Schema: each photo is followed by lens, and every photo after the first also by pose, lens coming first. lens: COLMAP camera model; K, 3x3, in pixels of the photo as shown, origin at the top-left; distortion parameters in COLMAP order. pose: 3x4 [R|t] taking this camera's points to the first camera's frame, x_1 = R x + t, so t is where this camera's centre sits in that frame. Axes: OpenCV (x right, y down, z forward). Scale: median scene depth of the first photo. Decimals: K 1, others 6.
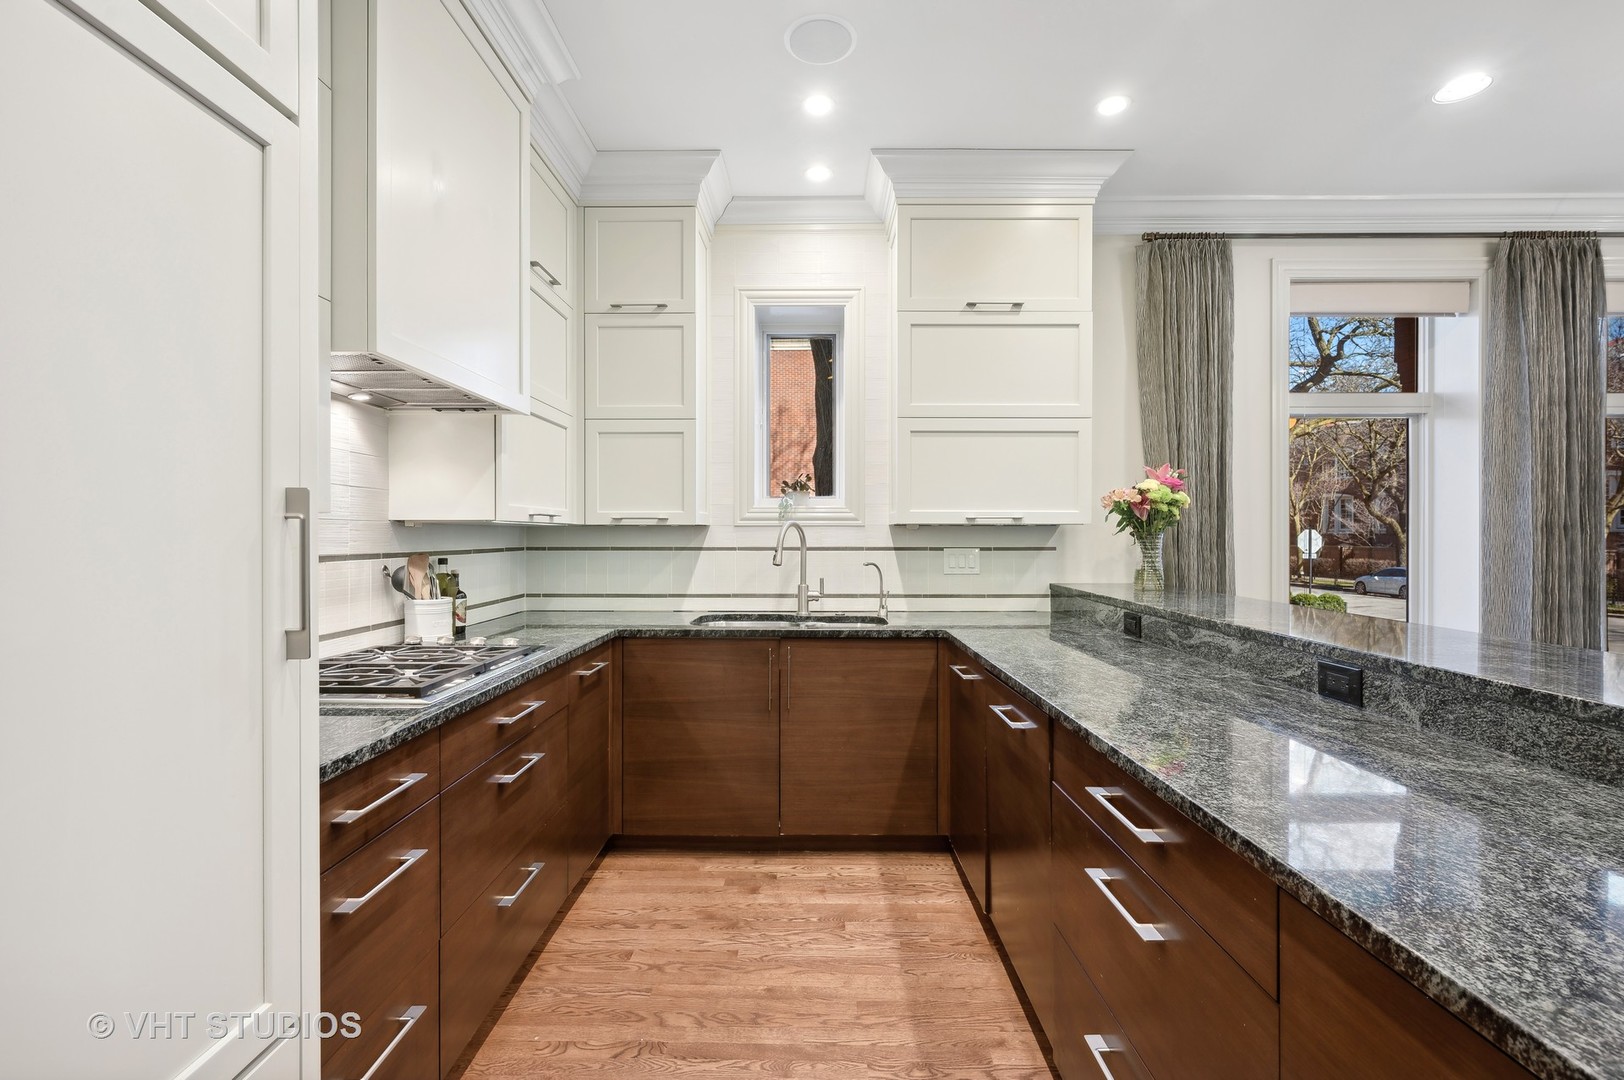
lens RADIAL K [[718.5, 0, 816.2], [0, 718.5, 540.9], [0, 0, 1]] dist [-0.001190, -0.000093]
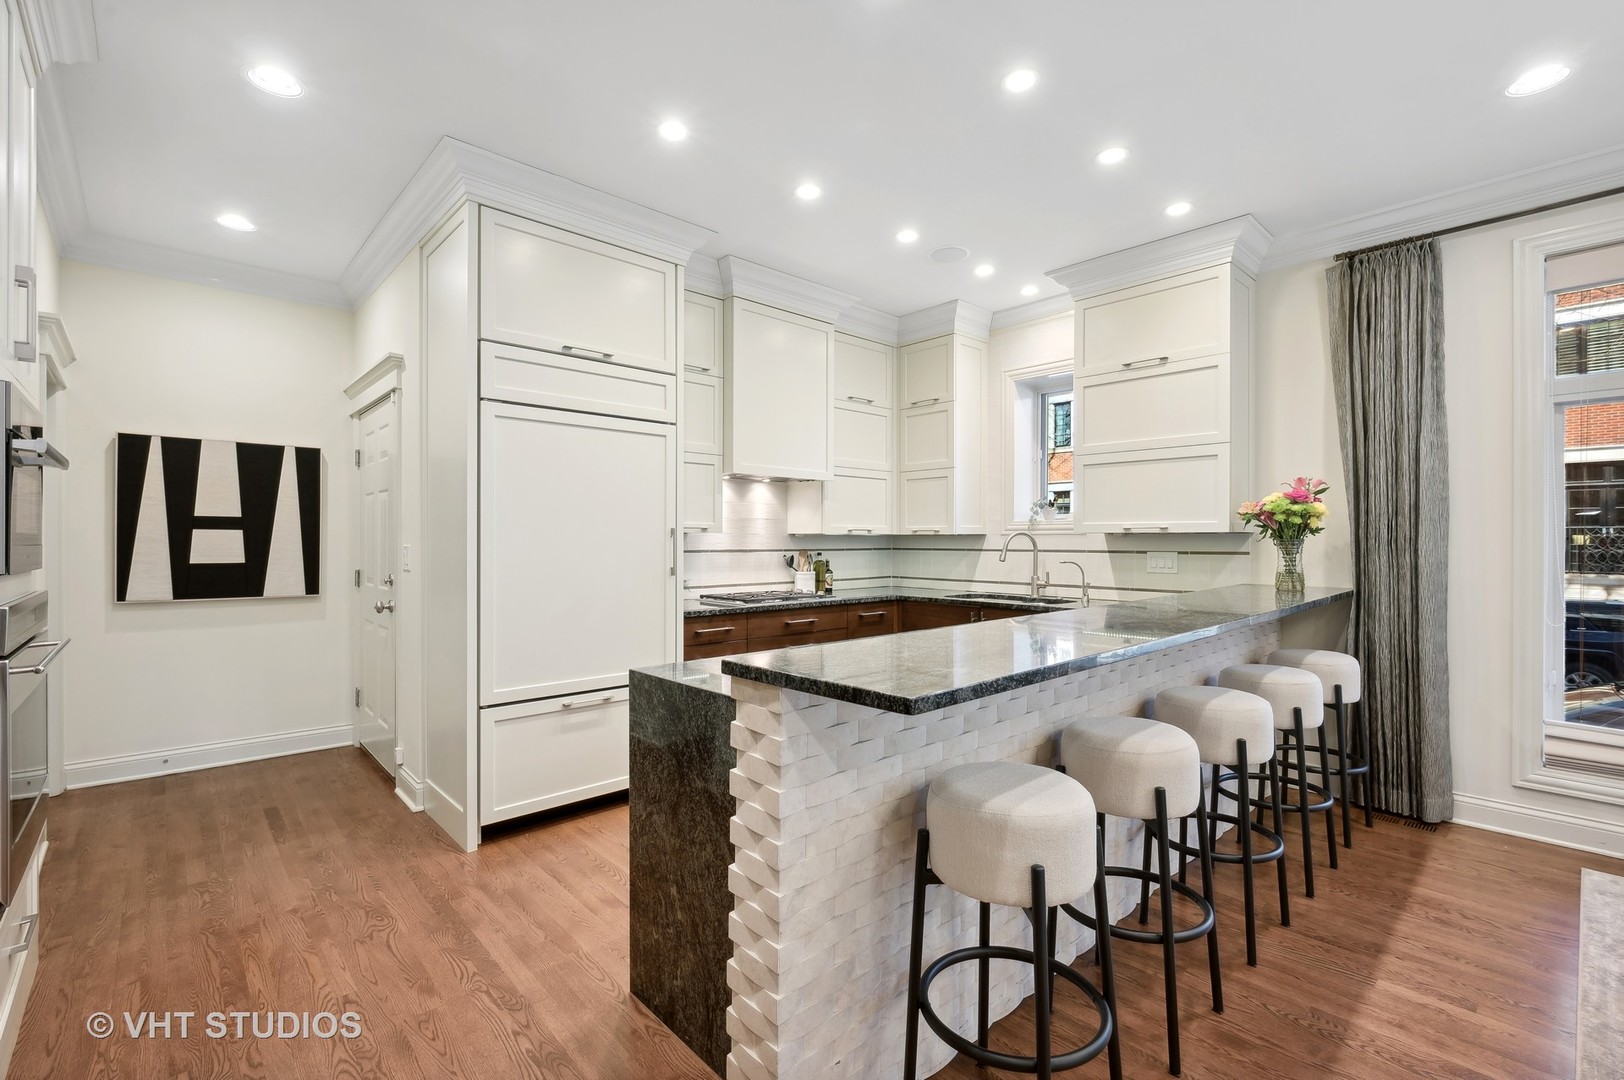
lens RADIAL K [[718.5, 0, 810.8], [0, 718.5, 542.0], [0, 0, 1]] dist [-0.001190, -0.000093]
pose [[0.681076, 0.002484, -0.732208, 0.716069], [-0.006241, 0.999978, -0.002412, -0.000128], [0.732186, 0.006212, 0.681077, -0.283099]]
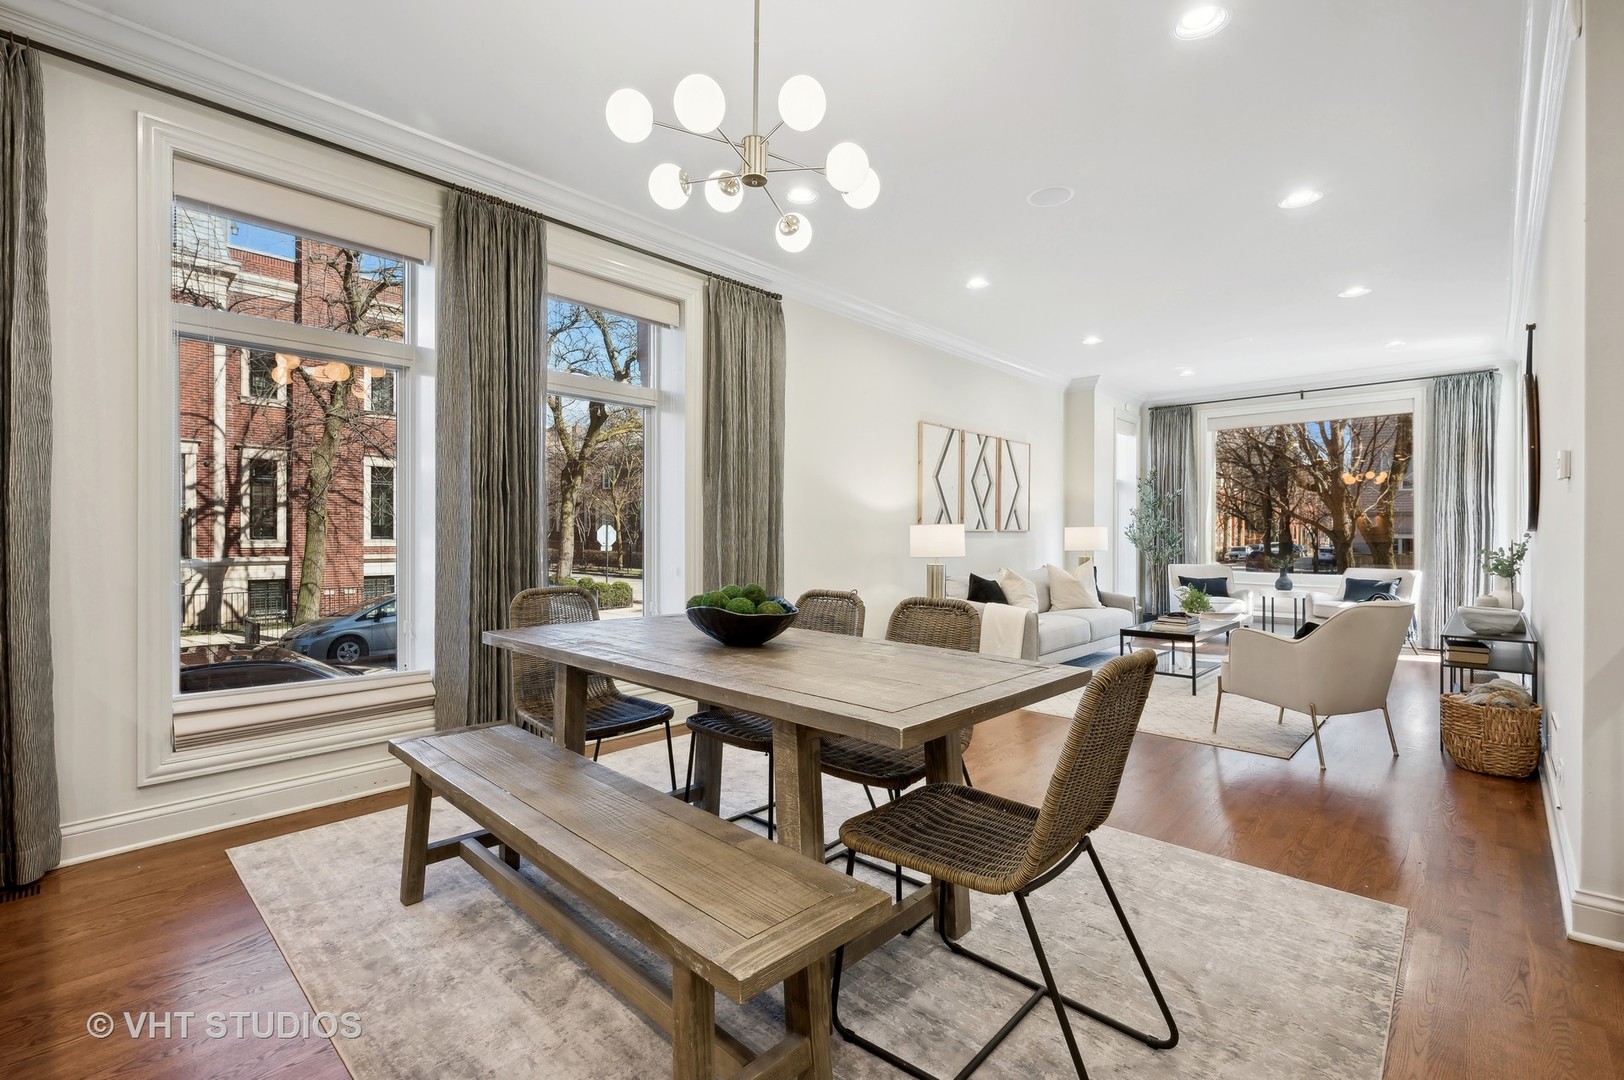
lens RADIAL K [[718.5, 0, 812.0], [0, 718.5, 536.8], [0, 0, 1]] dist [-0.001190, -0.000093]
pose [[0.675862, -0.000628, 0.737028, 0.577392], [0.003373, 0.999992, -0.002240, 0.049574], [-0.737021, 0.004000, 0.675858, -0.008282]]
